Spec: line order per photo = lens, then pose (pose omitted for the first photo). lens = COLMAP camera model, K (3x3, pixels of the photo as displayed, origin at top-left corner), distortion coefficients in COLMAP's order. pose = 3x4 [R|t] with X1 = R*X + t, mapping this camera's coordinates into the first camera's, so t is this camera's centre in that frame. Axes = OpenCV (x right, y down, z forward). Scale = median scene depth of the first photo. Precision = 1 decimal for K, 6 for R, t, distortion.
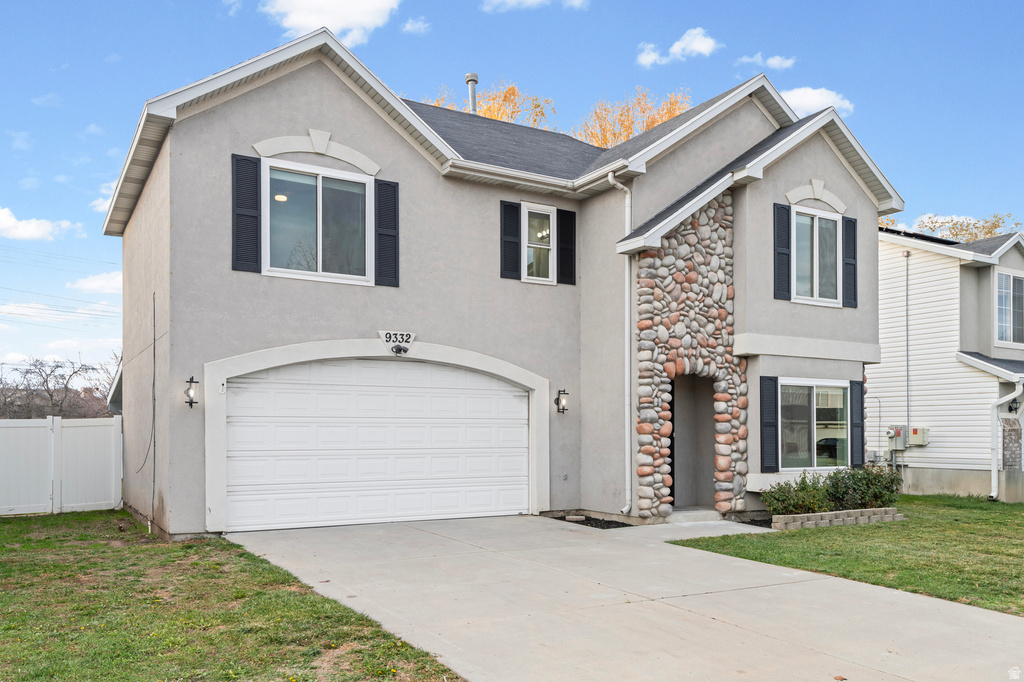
lens RADIAL K [[890.1, 0, 508.7], [0, 890.1, 421.8], [0, 0, 1]] dist [0.027191, -0.002382]
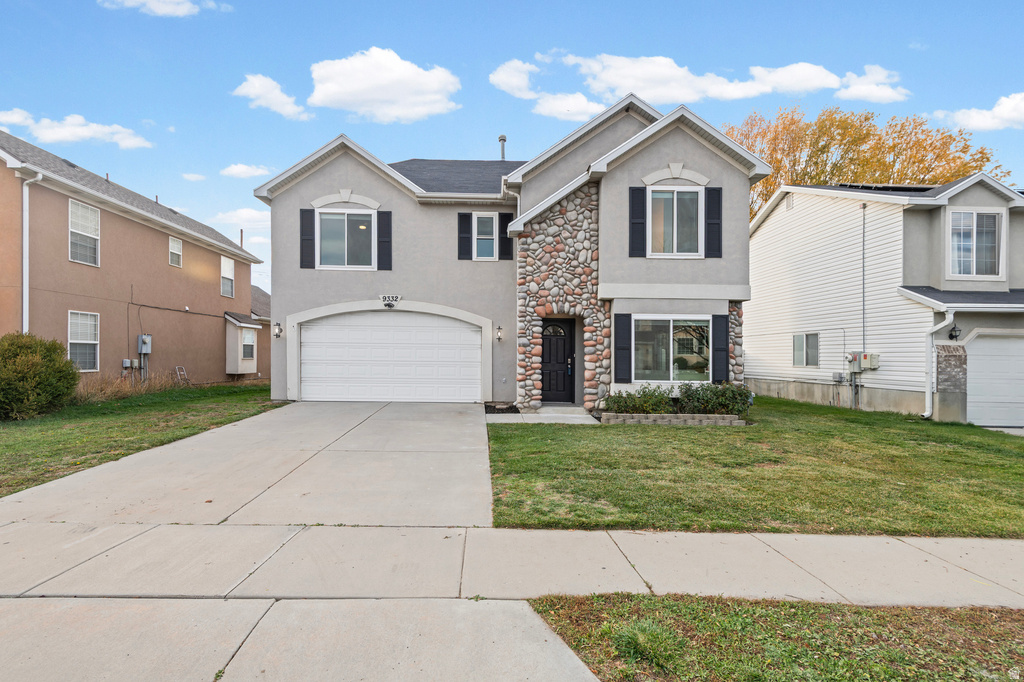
lens RADIAL K [[523.5, 0, 489.2], [0, 523.5, 348.3], [0, 0, 1]] dist [0.029658, -0.000685]
pose [[0.848309, 0.002367, -0.529496, 0.559857], [-0.005666, 0.999973, -0.004608, 0.008144], [0.529471, 0.006909, 0.848300, 0.204248]]
